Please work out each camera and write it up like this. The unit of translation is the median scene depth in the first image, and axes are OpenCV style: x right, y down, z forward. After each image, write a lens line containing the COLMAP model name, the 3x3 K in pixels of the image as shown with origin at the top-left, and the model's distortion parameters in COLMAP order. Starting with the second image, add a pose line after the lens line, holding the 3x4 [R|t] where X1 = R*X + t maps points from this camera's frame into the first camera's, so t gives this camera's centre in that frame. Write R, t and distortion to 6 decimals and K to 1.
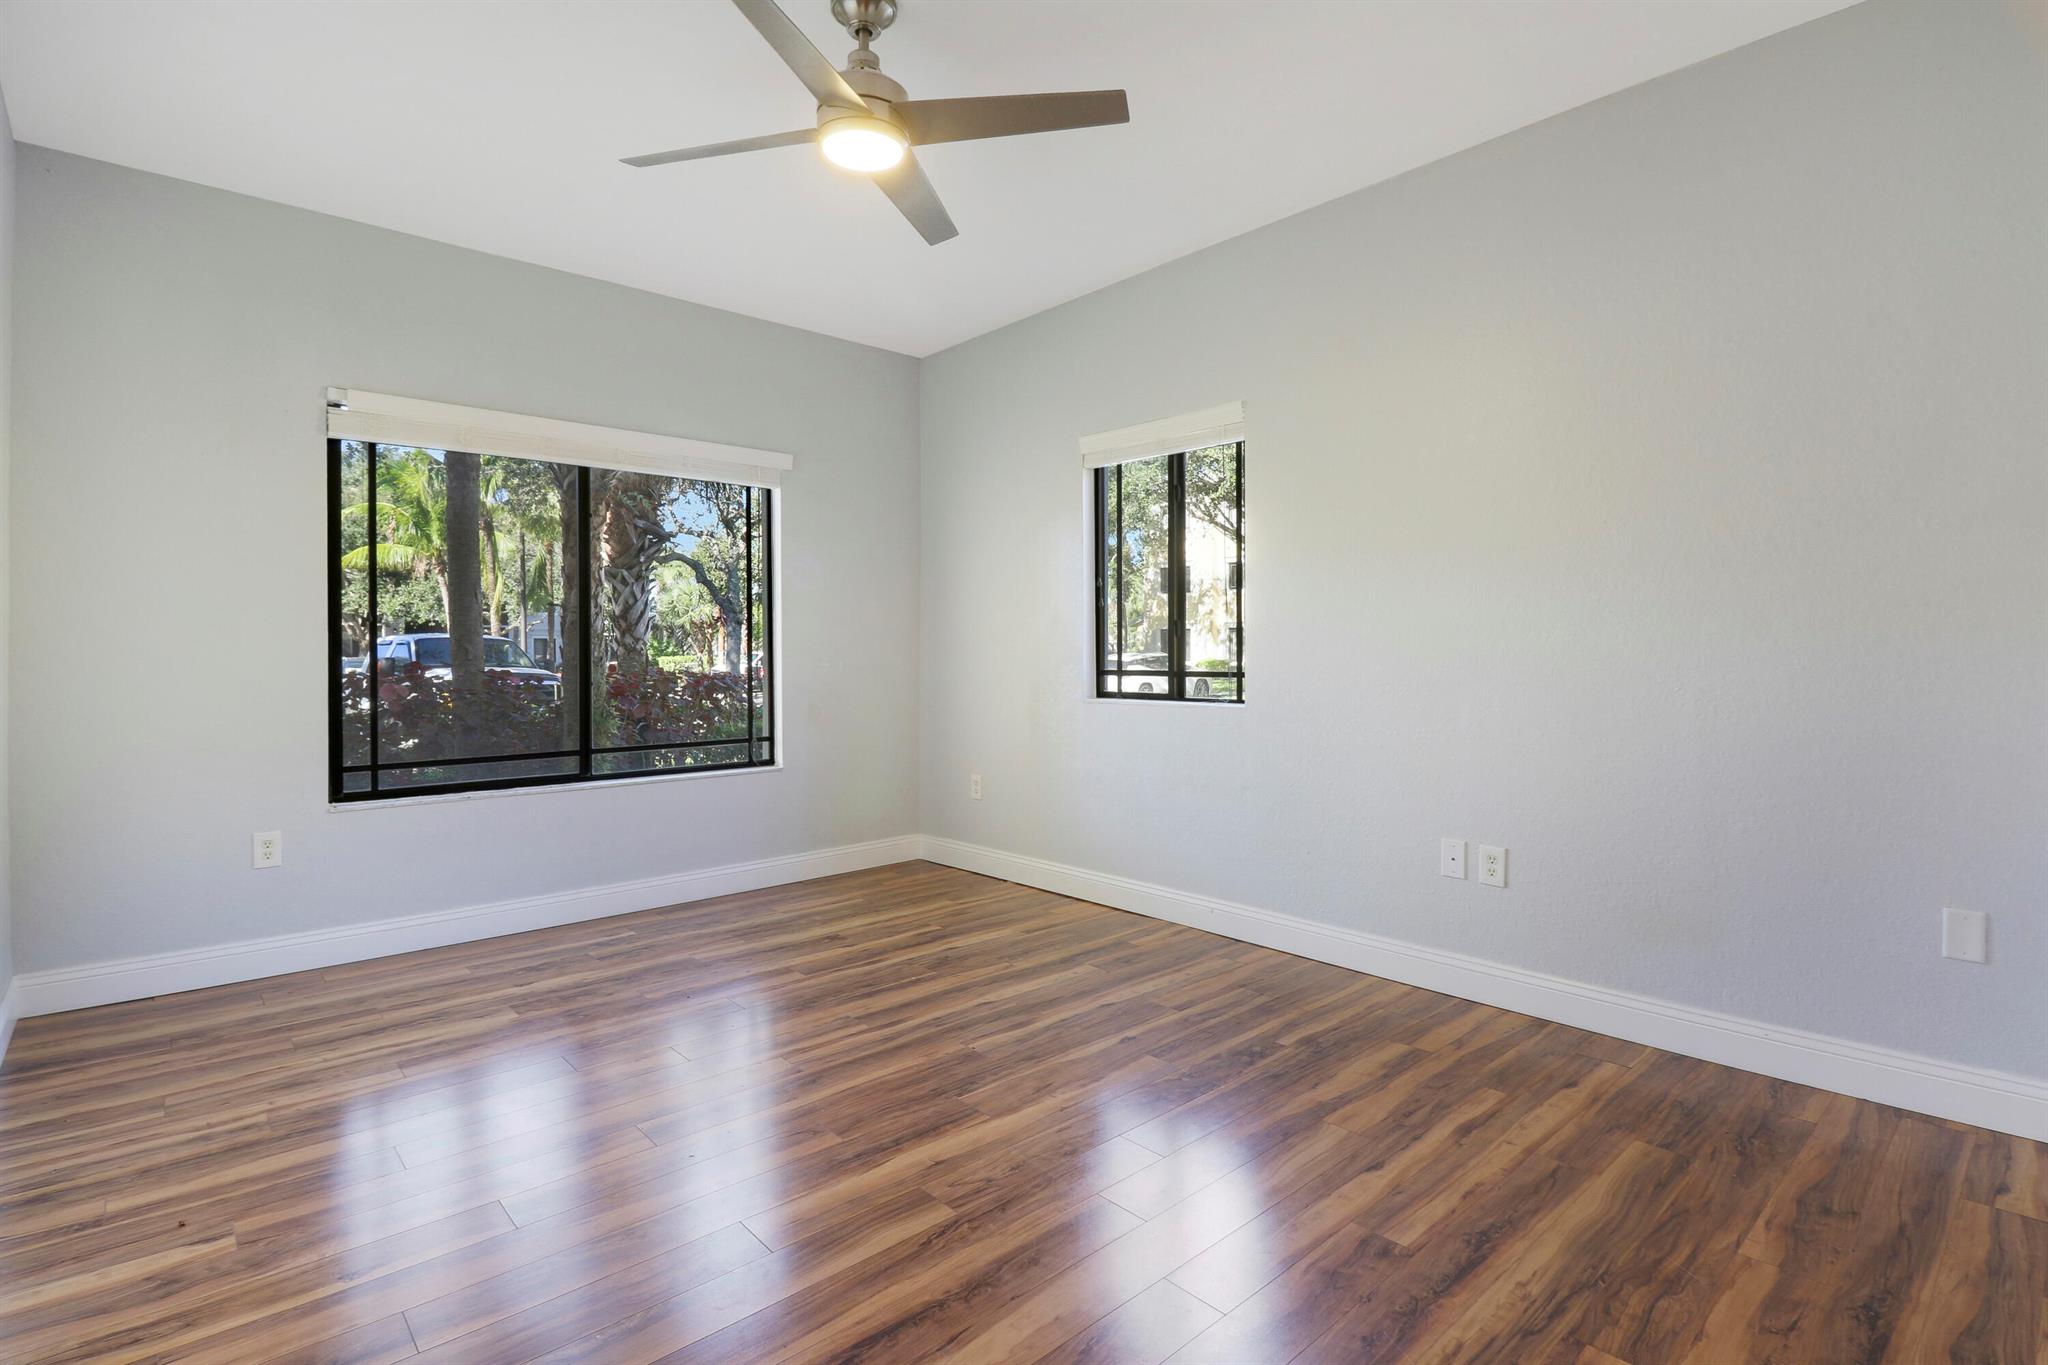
lens RADIAL K [[1001.2, 0, 1018.7], [0, 1001.2, 624.5], [0, 0, 1]] dist [0.010262, 0.000024]
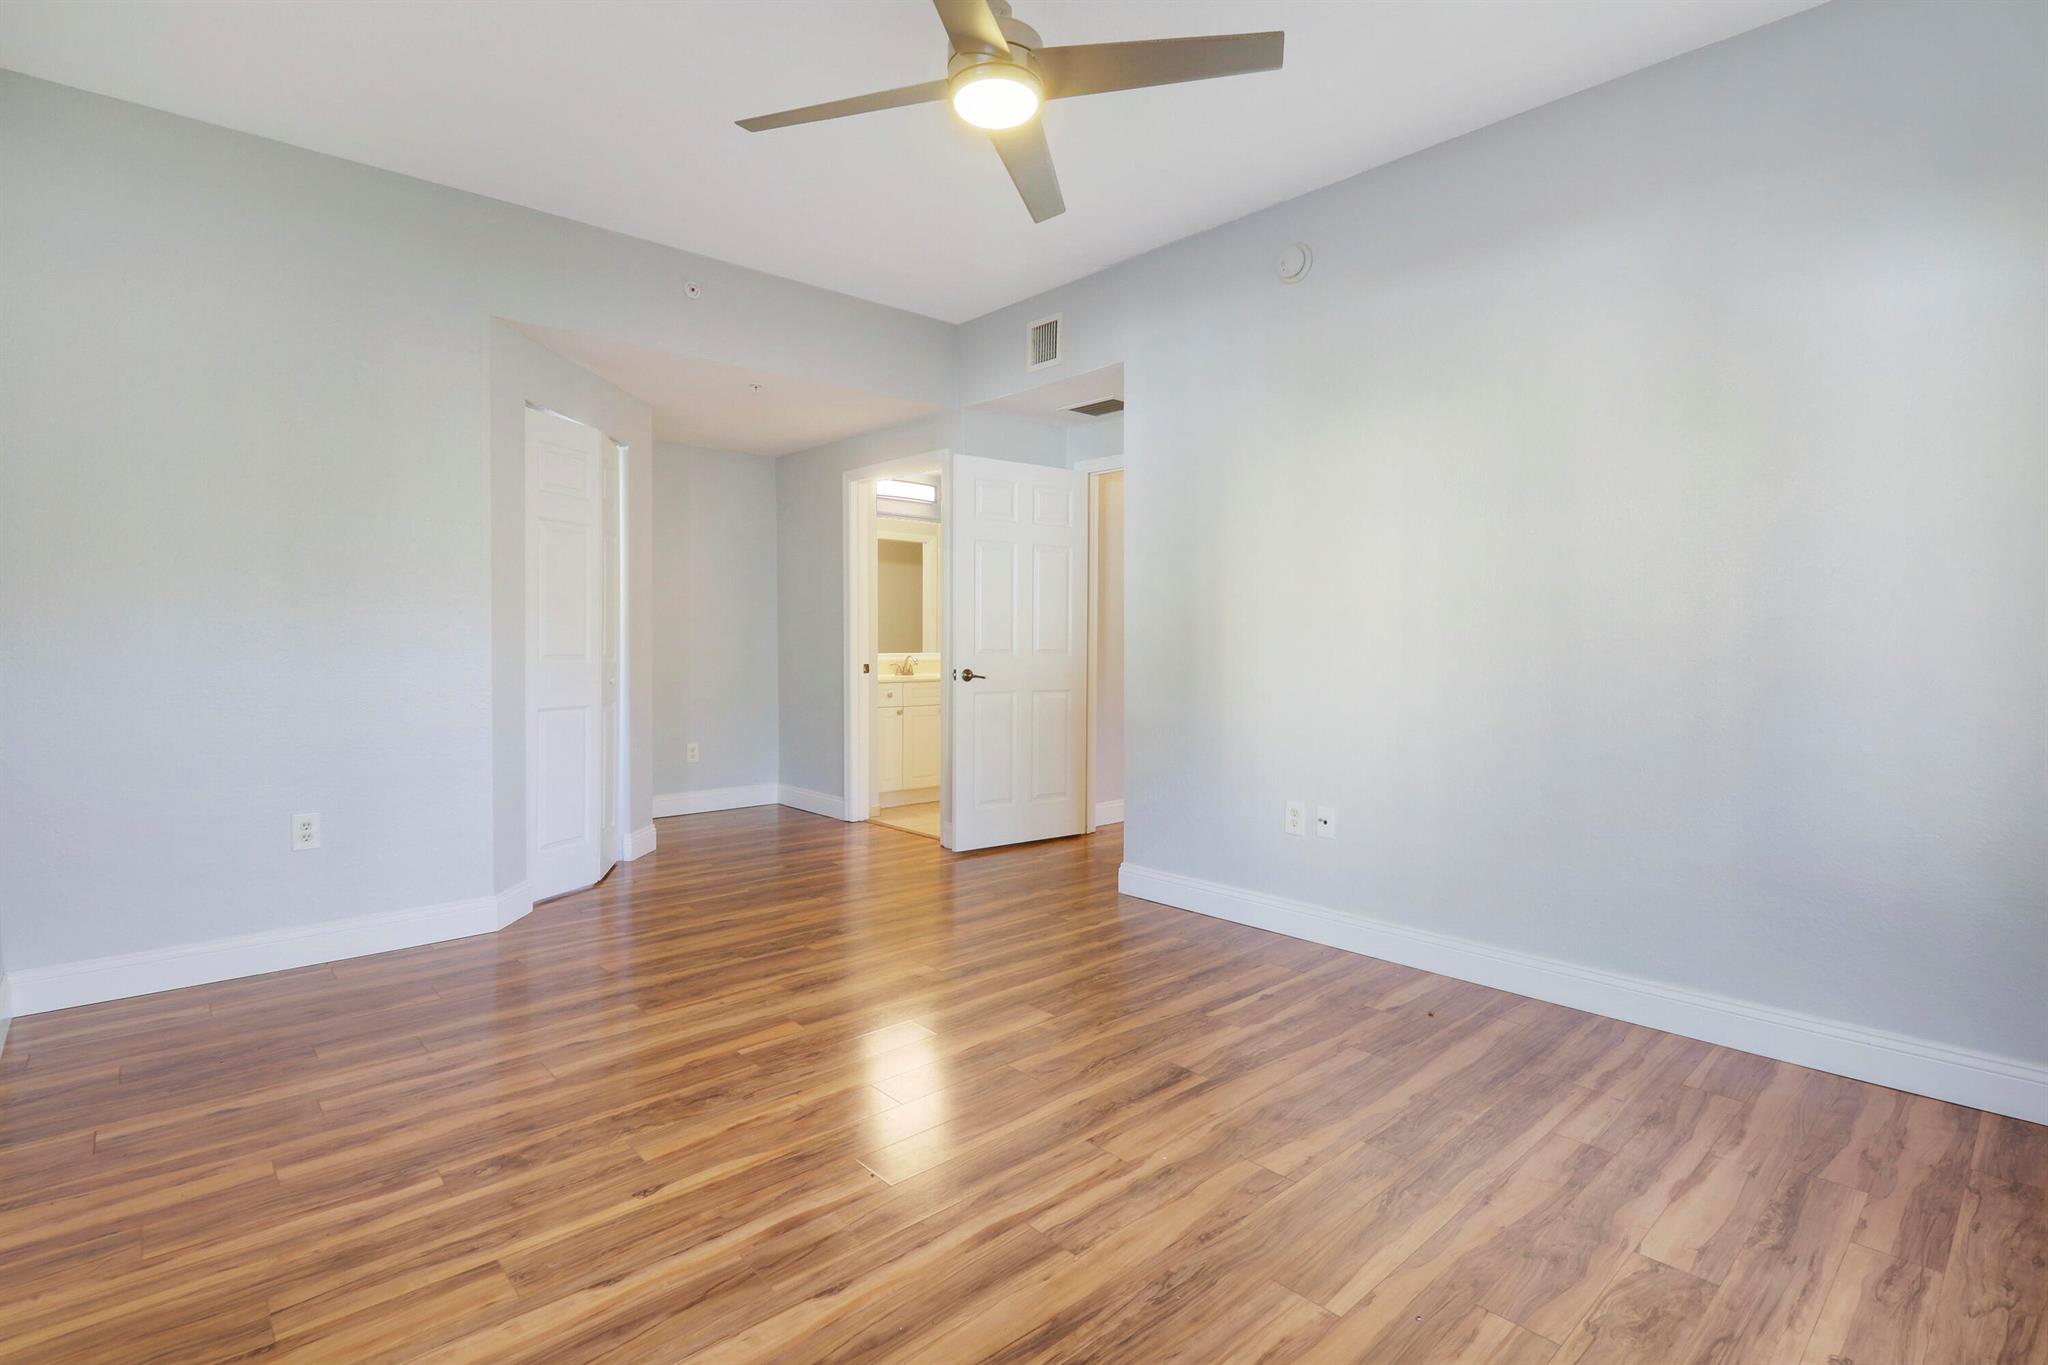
lens RADIAL K [[1001.2, 0, 1018.7], [0, 1001.2, 624.5], [0, 0, 1]] dist [0.010262, 0.000024]
pose [[-0.999982, 0.004031, -0.004522, -0.150662], [0.004216, 0.999120, -0.041738, 0.054457], [0.004350, -0.041757, -0.999118, 1.764217]]
